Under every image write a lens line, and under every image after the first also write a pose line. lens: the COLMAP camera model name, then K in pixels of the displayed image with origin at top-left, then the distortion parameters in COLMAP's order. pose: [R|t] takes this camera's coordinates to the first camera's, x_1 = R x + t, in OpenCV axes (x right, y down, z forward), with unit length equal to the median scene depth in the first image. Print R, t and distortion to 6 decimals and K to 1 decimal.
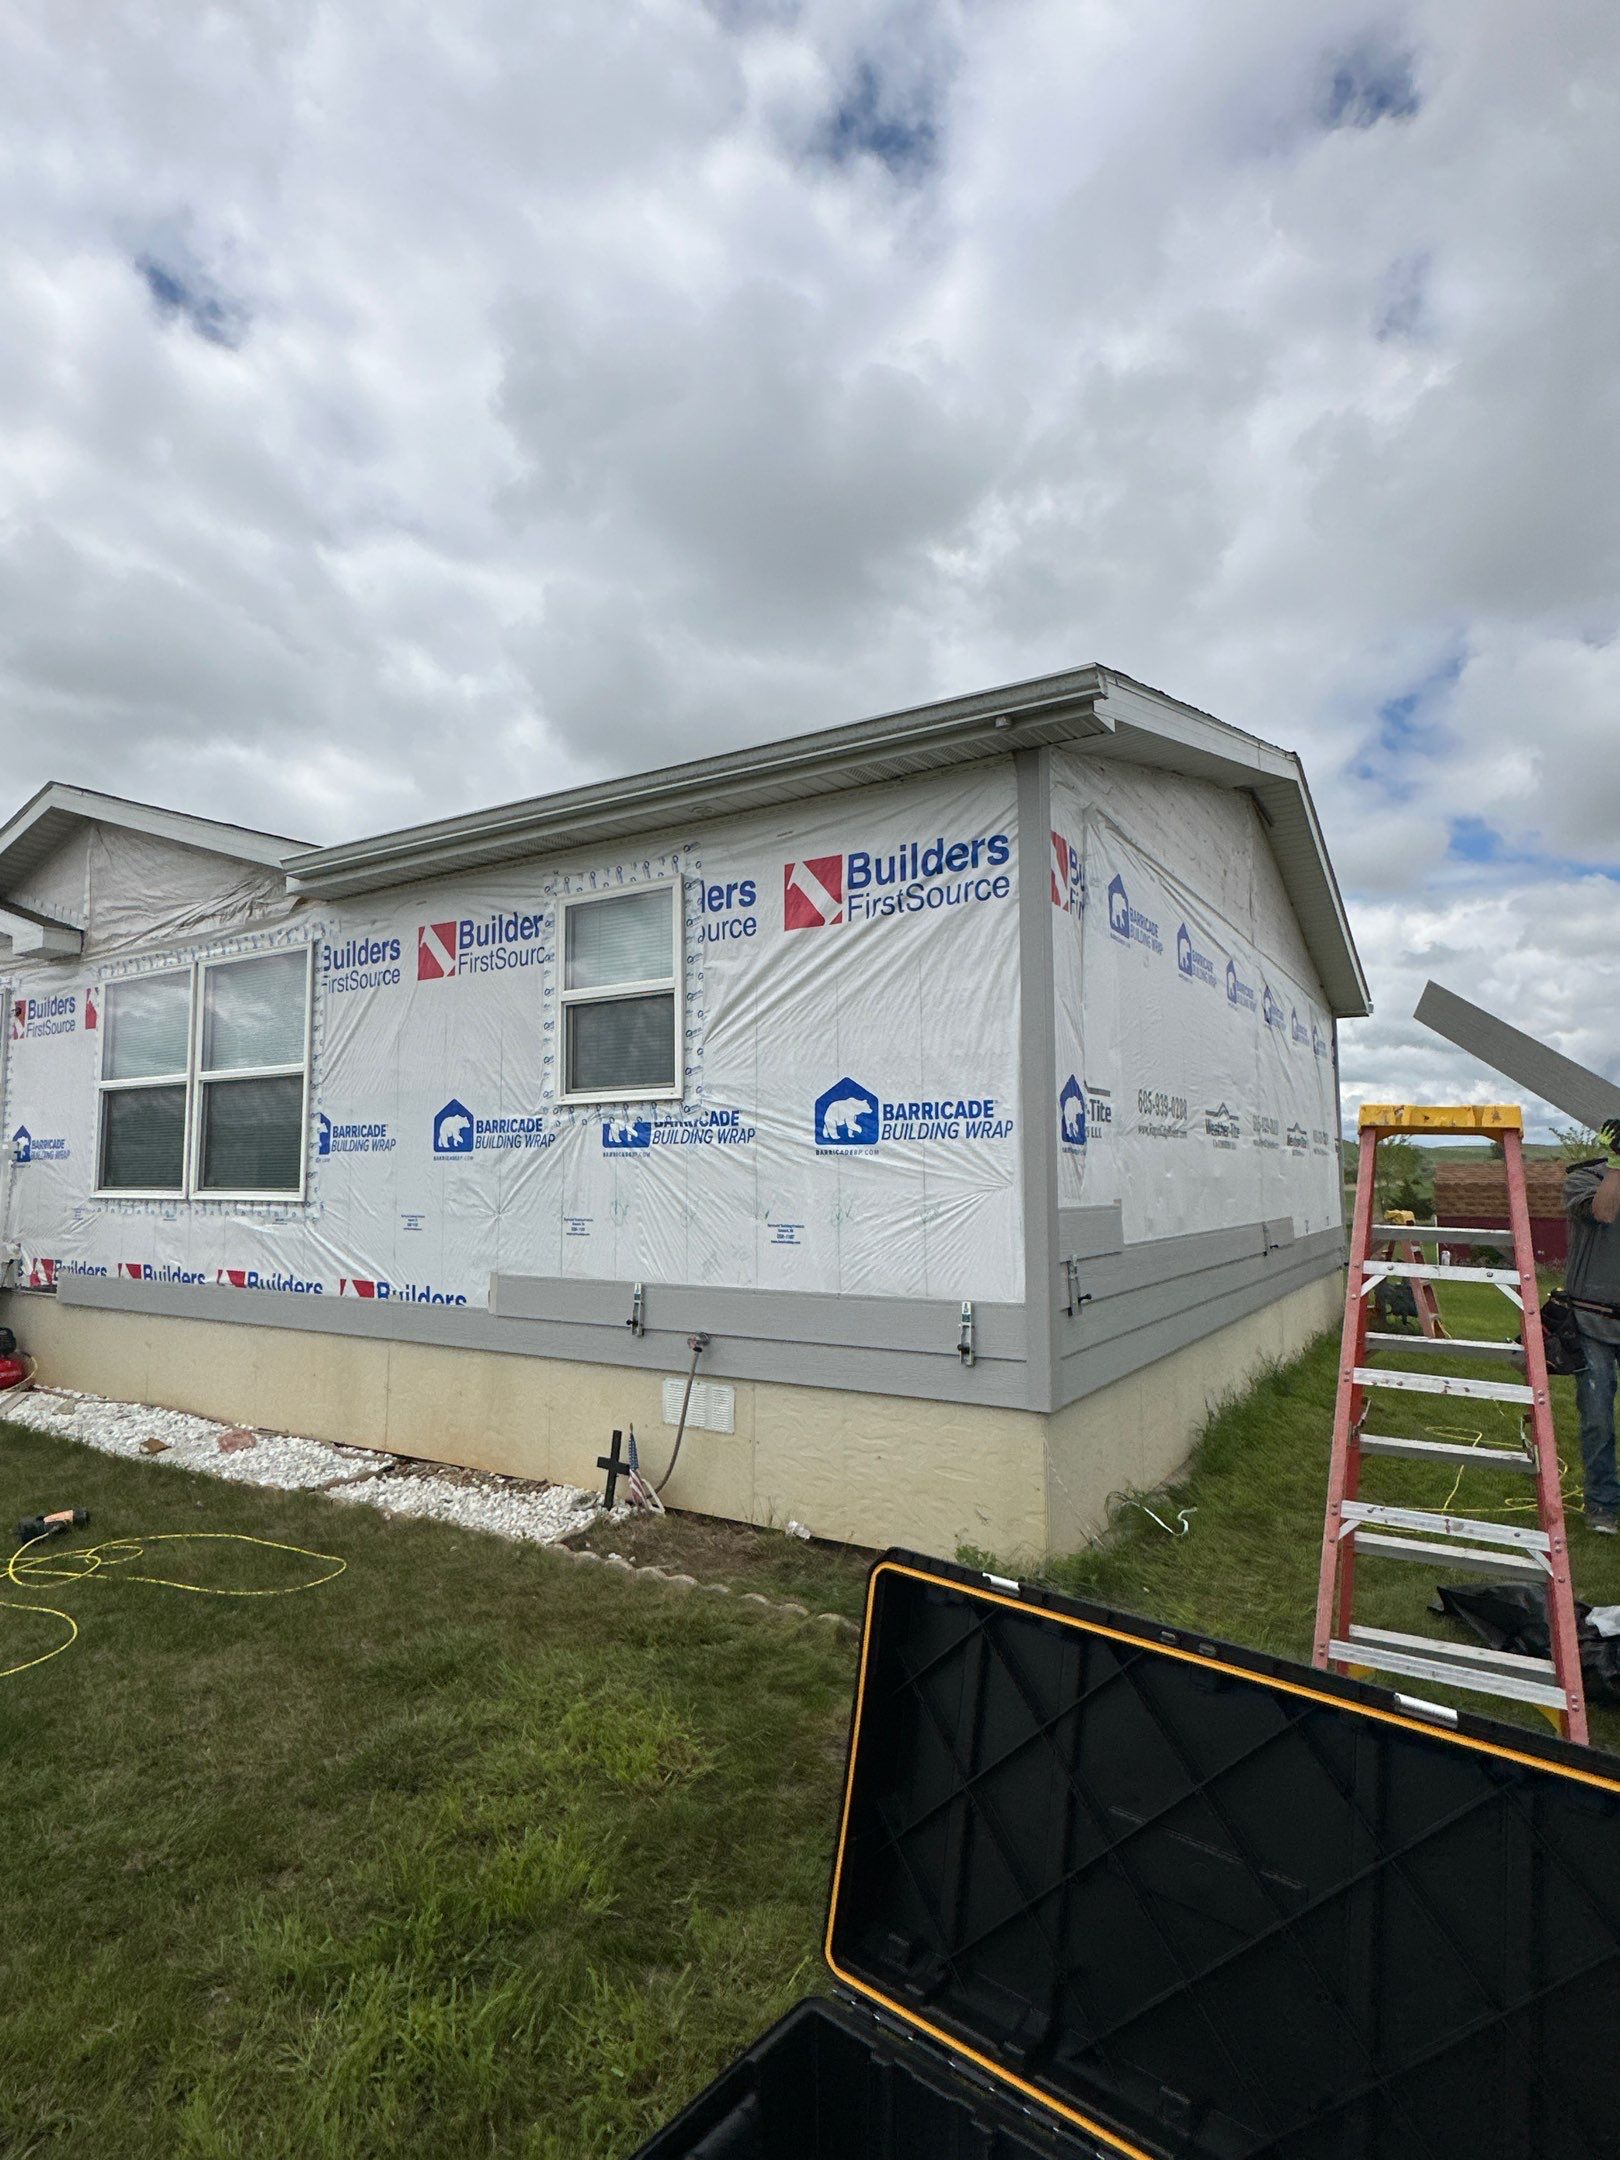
lens RADIAL K [[861.7, 0, 810.0], [0, 861.7, 1080.0], [0, 0, 1]] dist [-0.002523, -0.000747]
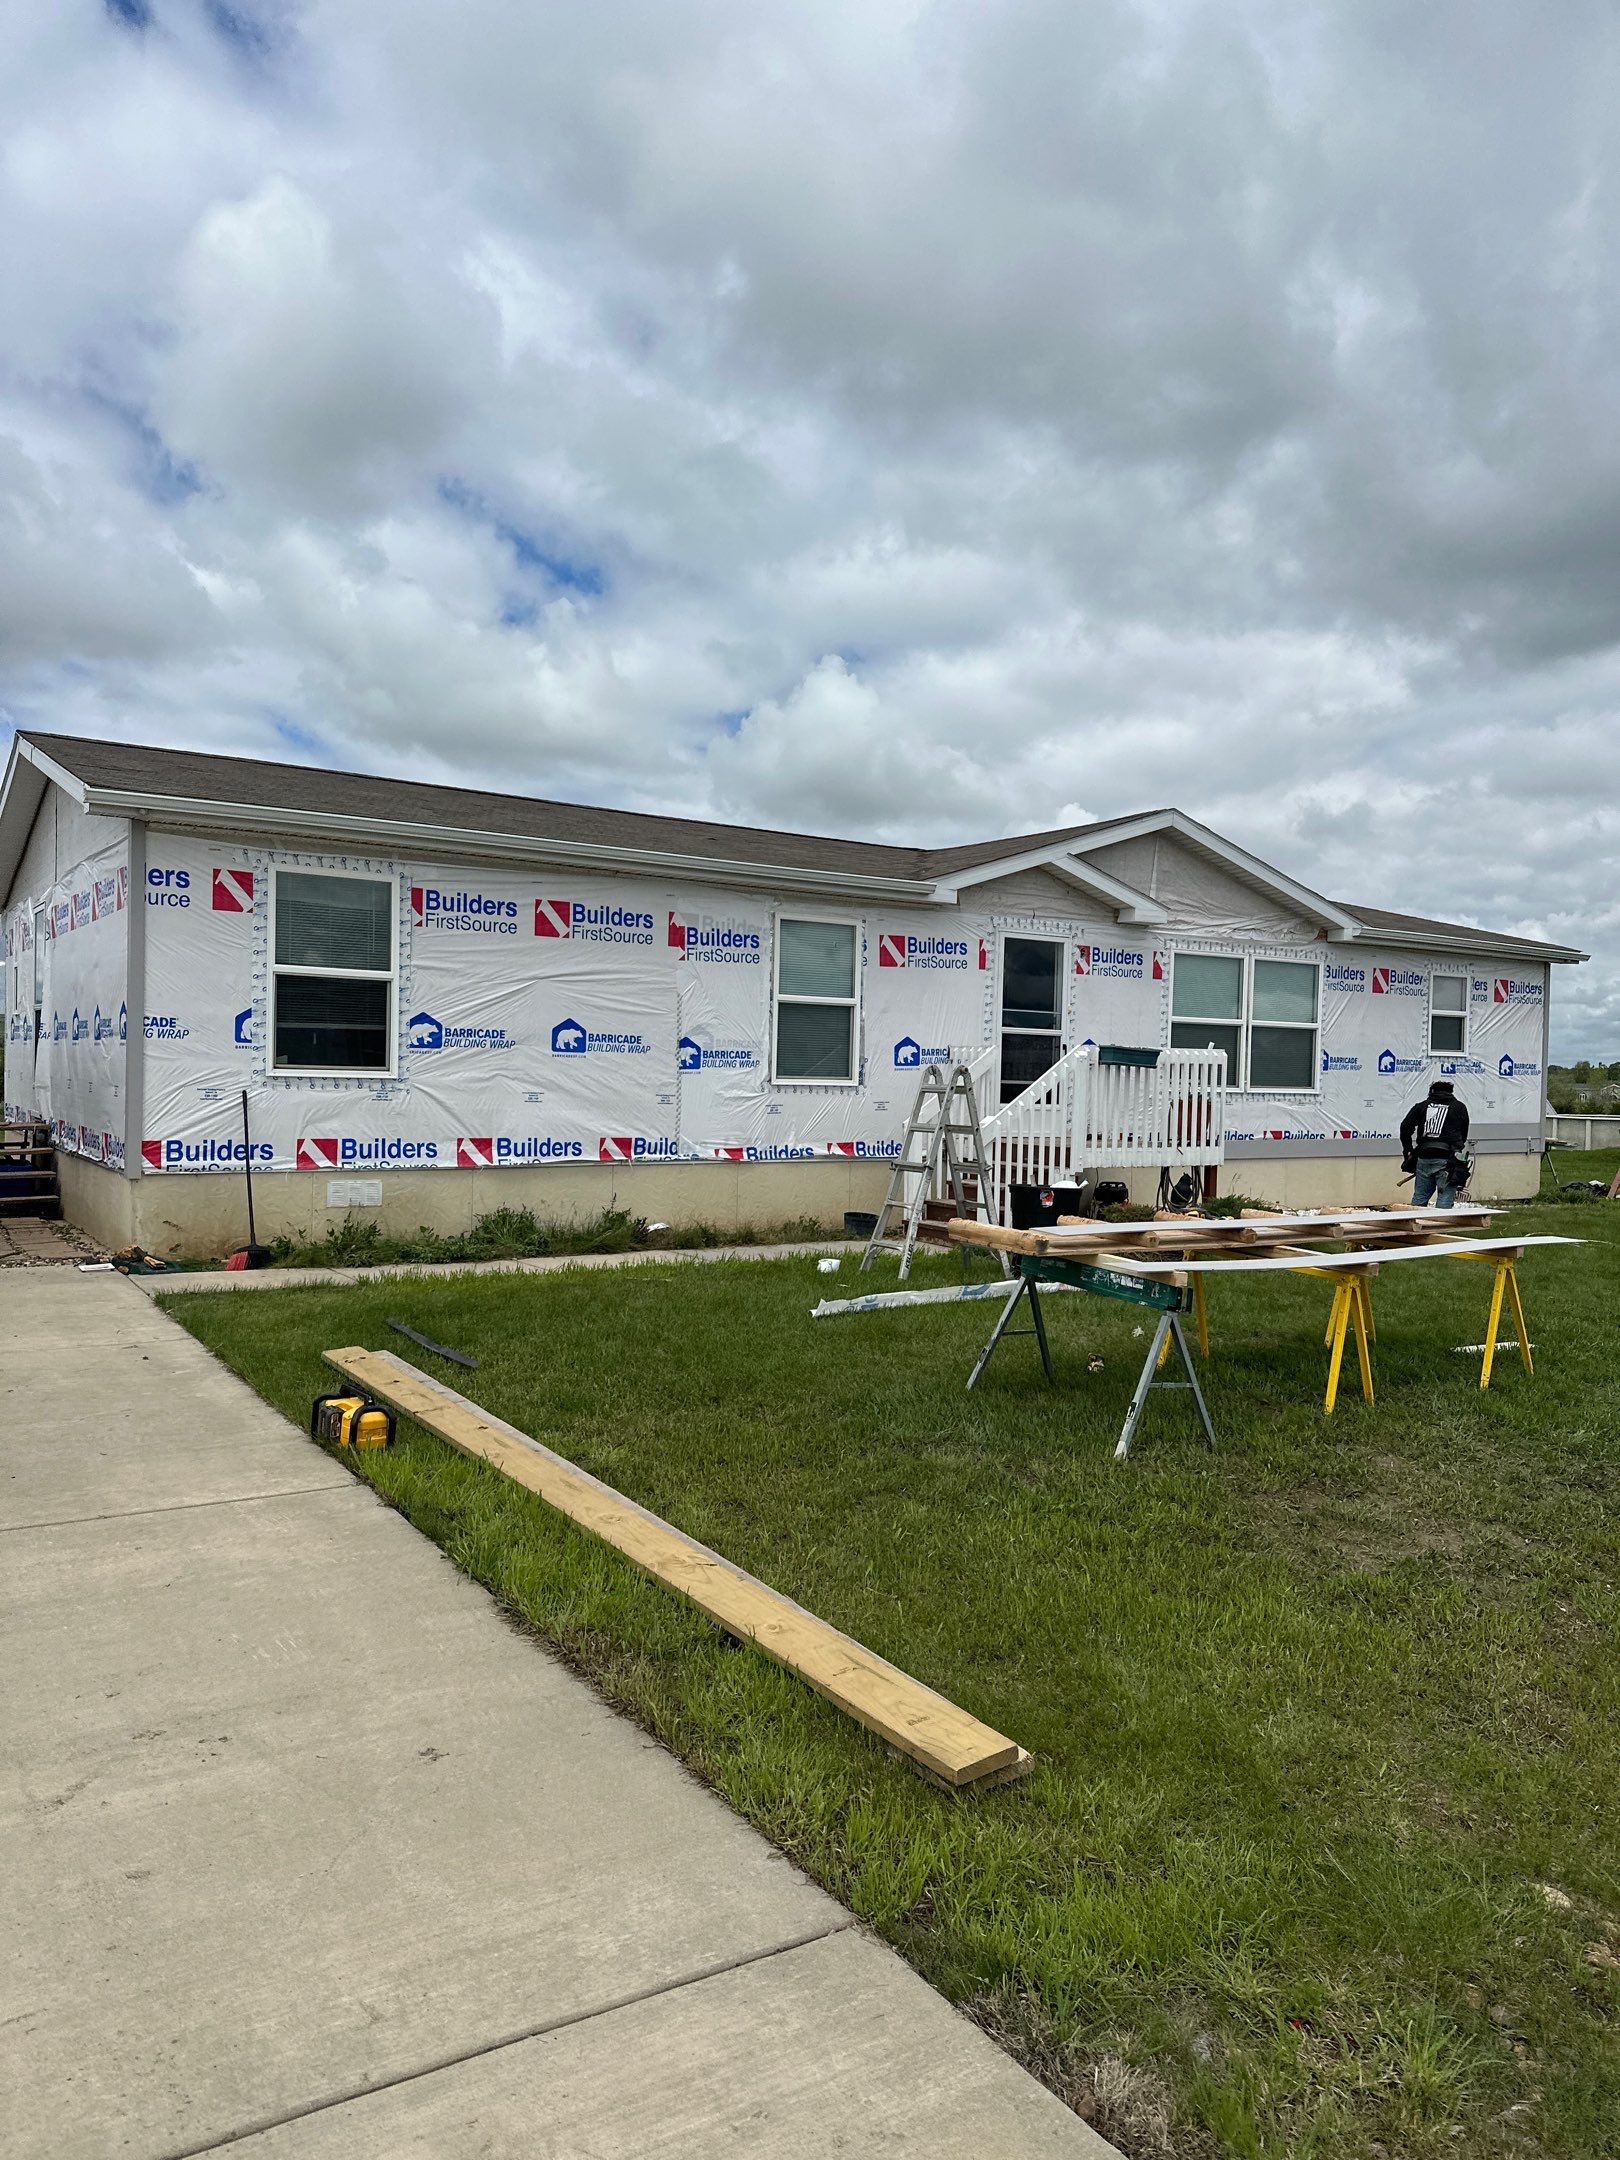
lens RADIAL K [[861.7, 0, 810.0], [0, 861.7, 1080.0], [0, 0, 1]] dist [-0.002523, -0.000747]
pose [[0.694340, 0.030314, 0.719008, -3.007155], [-0.086434, 0.995393, 0.041502, 0.136803], [-0.714438, -0.090964, 0.693761, 0.490879]]
